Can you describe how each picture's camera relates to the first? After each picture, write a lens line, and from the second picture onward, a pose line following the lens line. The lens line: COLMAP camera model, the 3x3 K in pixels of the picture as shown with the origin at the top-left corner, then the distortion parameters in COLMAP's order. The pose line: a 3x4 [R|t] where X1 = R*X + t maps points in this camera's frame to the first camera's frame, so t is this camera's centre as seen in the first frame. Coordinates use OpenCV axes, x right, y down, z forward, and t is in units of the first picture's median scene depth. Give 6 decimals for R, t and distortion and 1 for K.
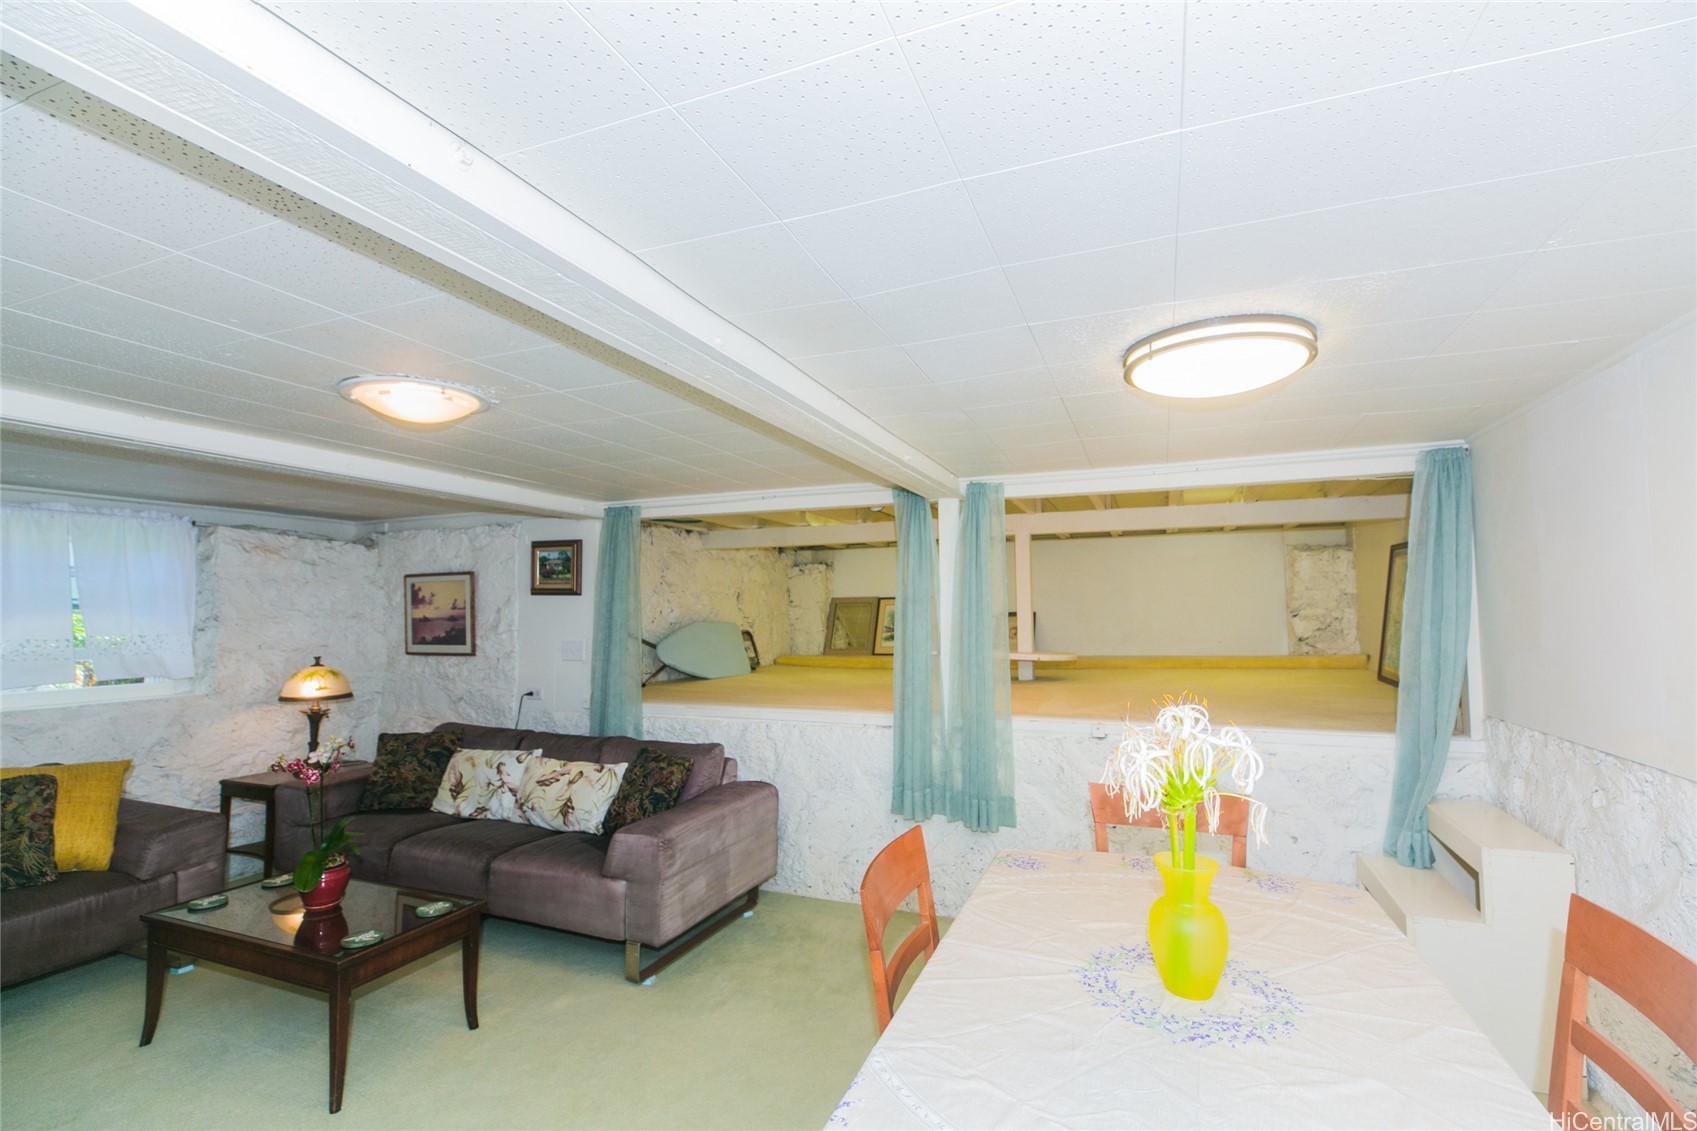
lens RADIAL K [[772.2, 0, 827.6], [0, 772.2, 550.8], [0, 0, 1]] dist [-0.000256, 0.000994]
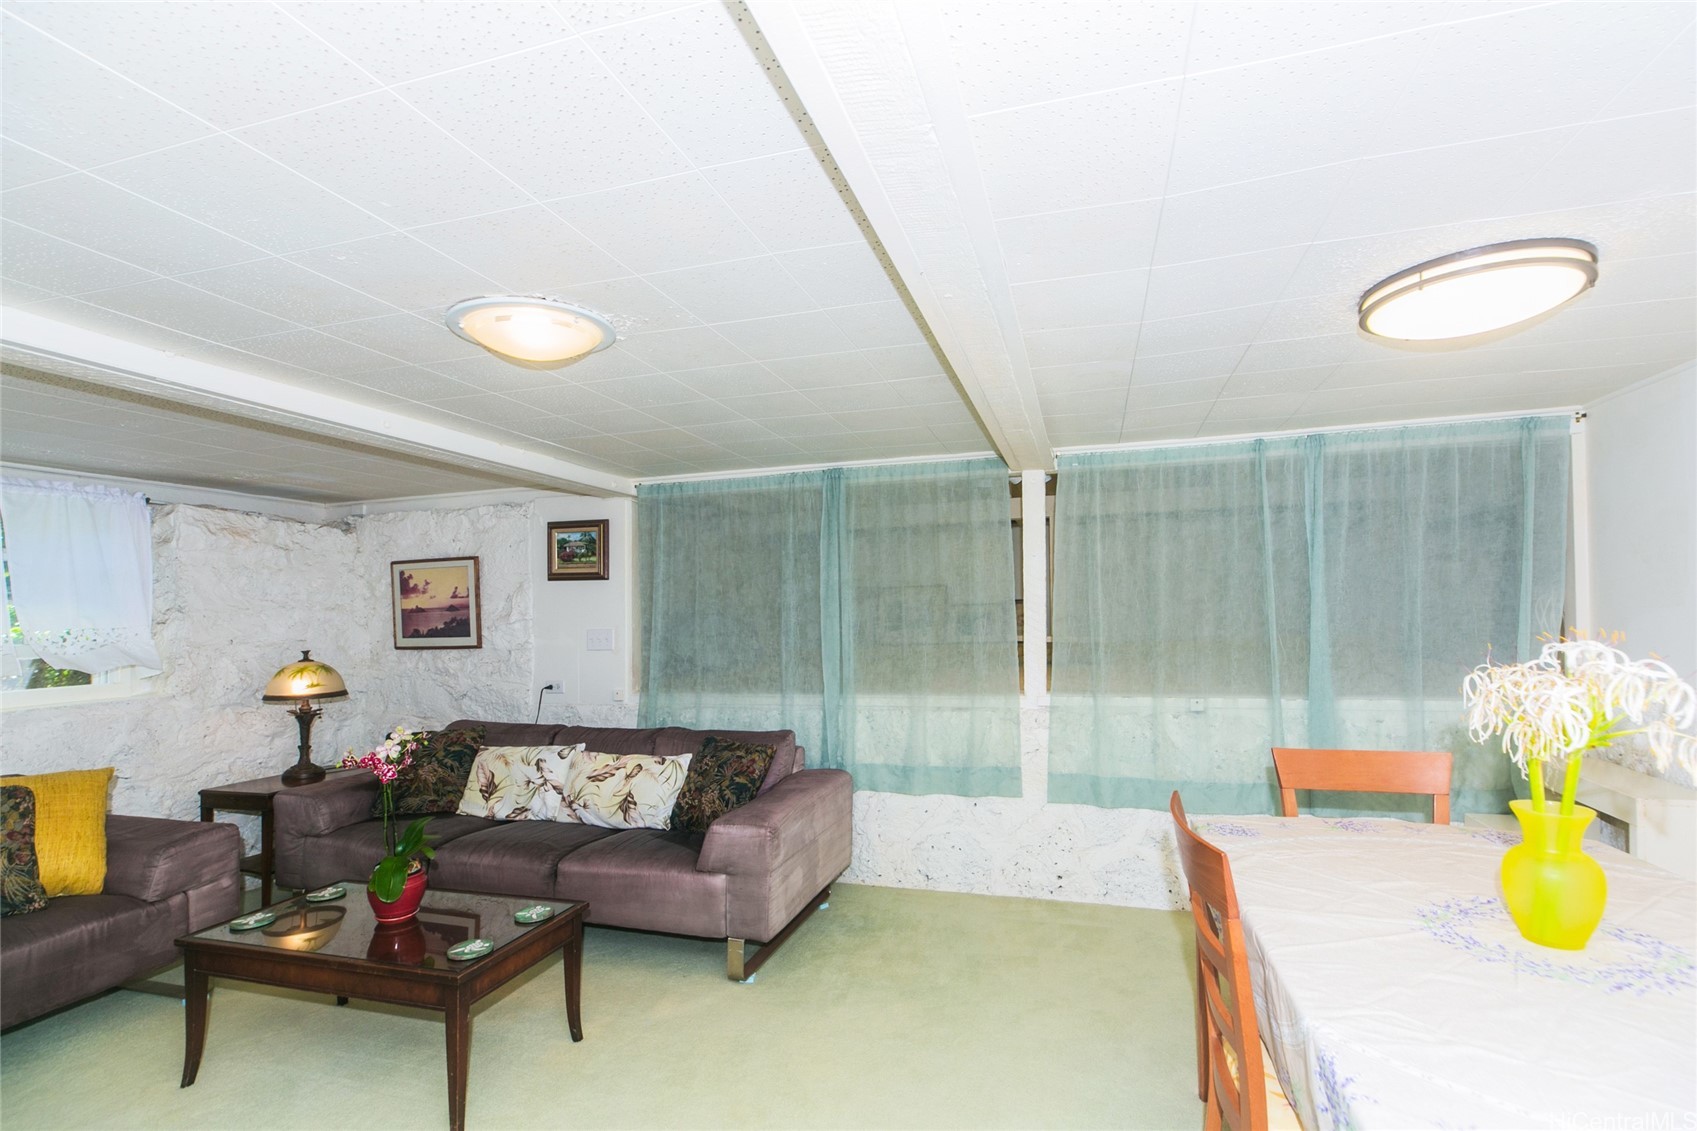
lens RADIAL K [[772.2, 0, 816.9], [0, 772.2, 584.5], [0, 0, 1]] dist [-0.000256, 0.000994]
pose [[0.994120, -0.006295, 0.108105, -0.203757], [0.002081, 0.999235, 0.039053, 0.032580], [-0.108269, -0.038598, 0.993372, 0.060706]]
